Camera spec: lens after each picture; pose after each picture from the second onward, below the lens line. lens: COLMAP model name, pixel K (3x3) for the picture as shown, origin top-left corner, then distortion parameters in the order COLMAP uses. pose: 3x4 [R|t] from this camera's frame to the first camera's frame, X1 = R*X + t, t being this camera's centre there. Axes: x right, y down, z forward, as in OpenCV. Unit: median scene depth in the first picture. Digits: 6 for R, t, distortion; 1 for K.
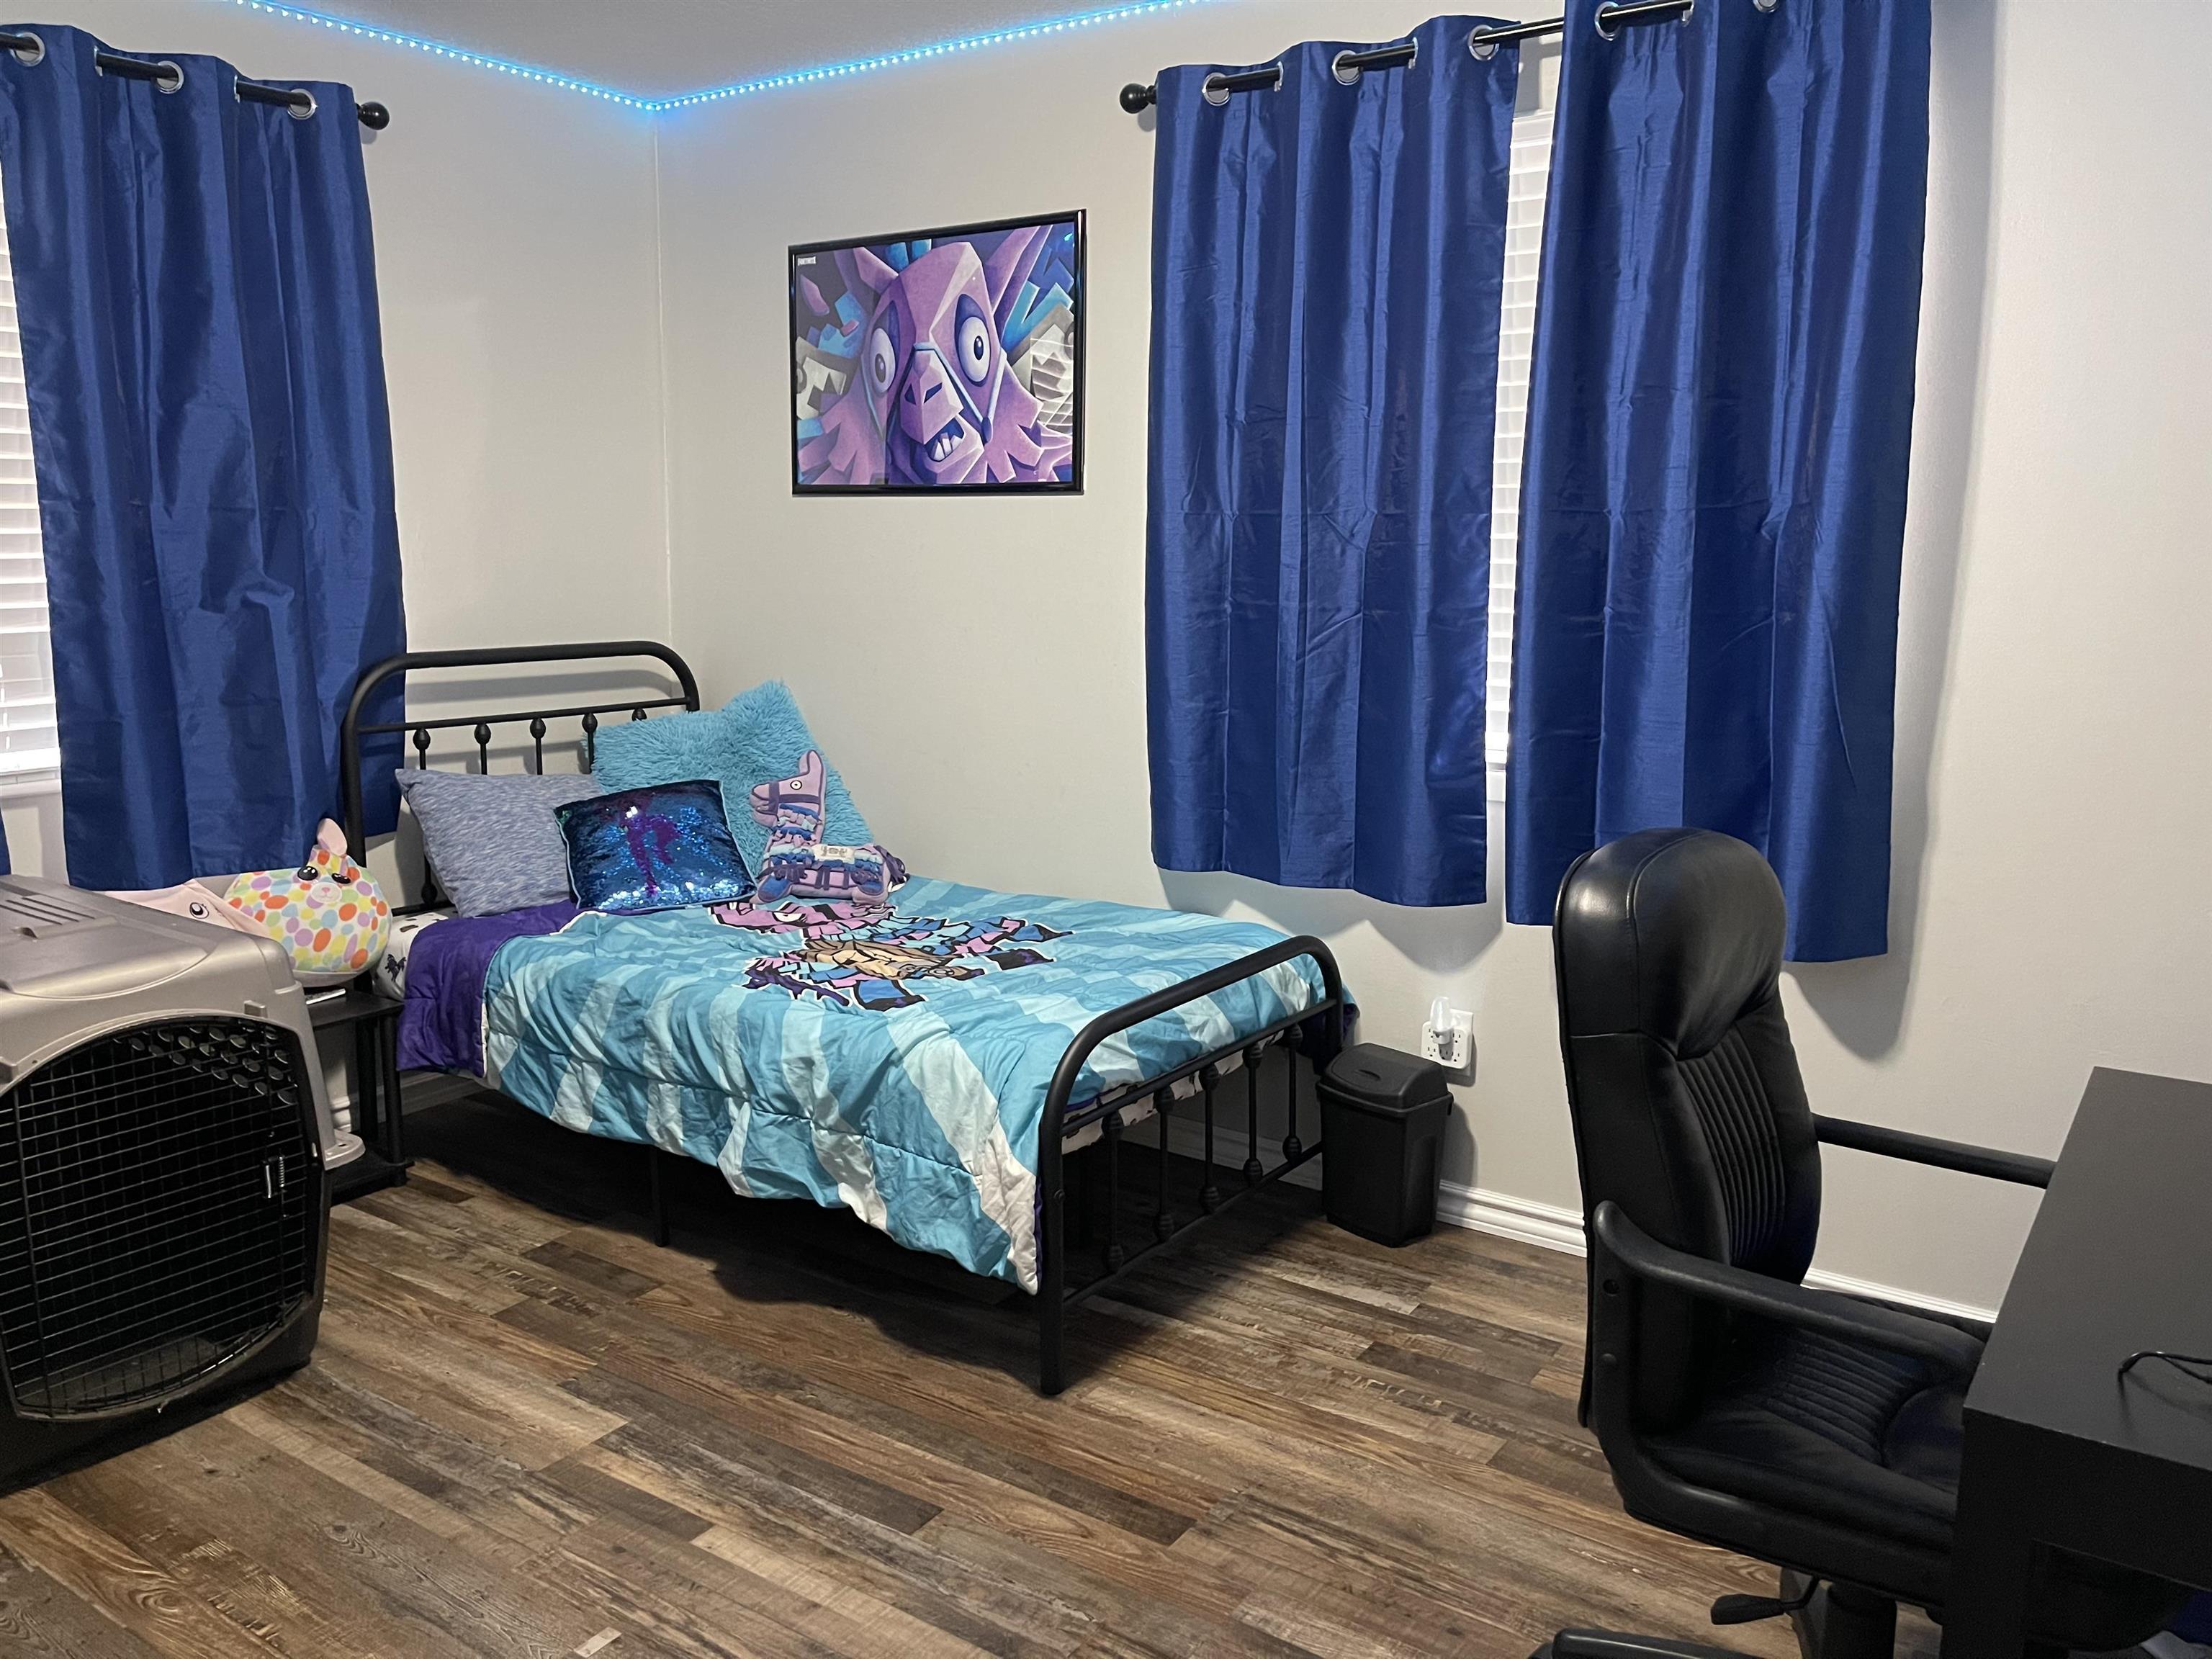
lens RADIAL K [[1685.2, 0, 1096.6], [0, 1685.2, 827.1], [0, 0, 1]] dist [0.064560, -0.064496]
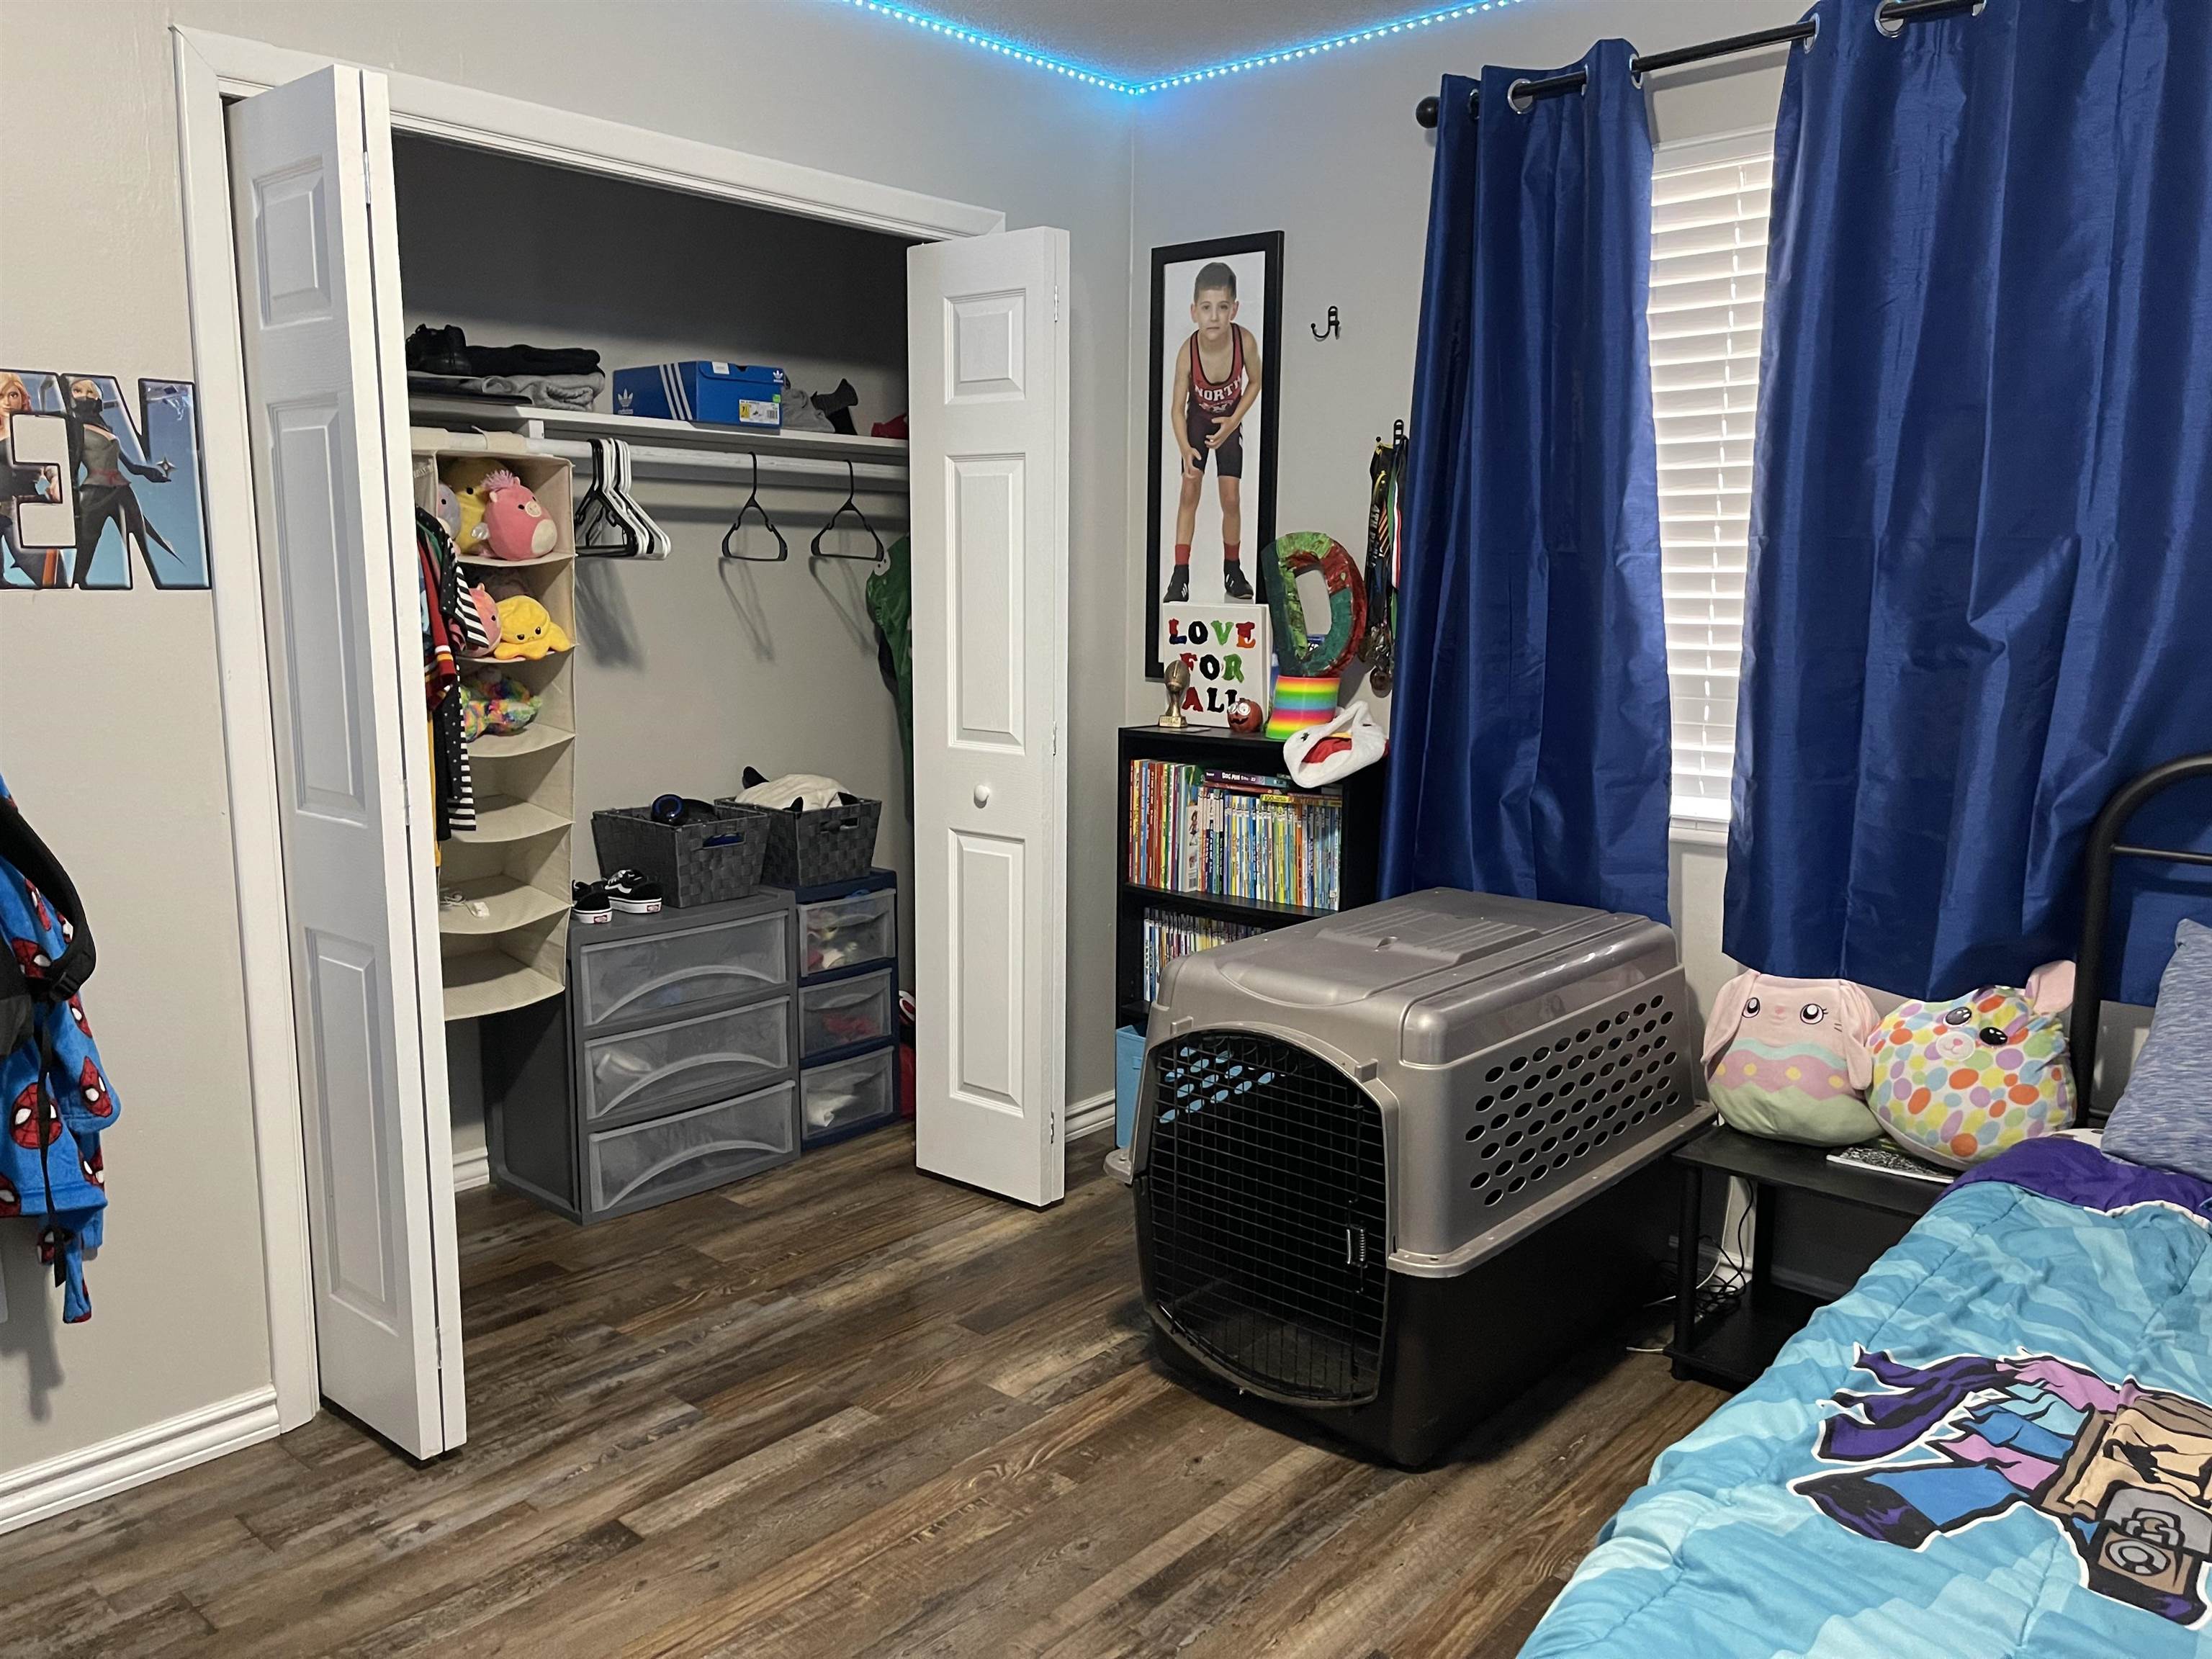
lens RADIAL K [[1685.2, 0, 1092.6], [0, 1685.2, 838.1], [0, 0, 1]] dist [0.064560, -0.064496]
pose [[-0.138663, 0.147698, -0.979264, 0.355729], [-0.170059, 0.970577, 0.170468, -0.125205], [0.975629, 0.190170, -0.109466, 0.763108]]
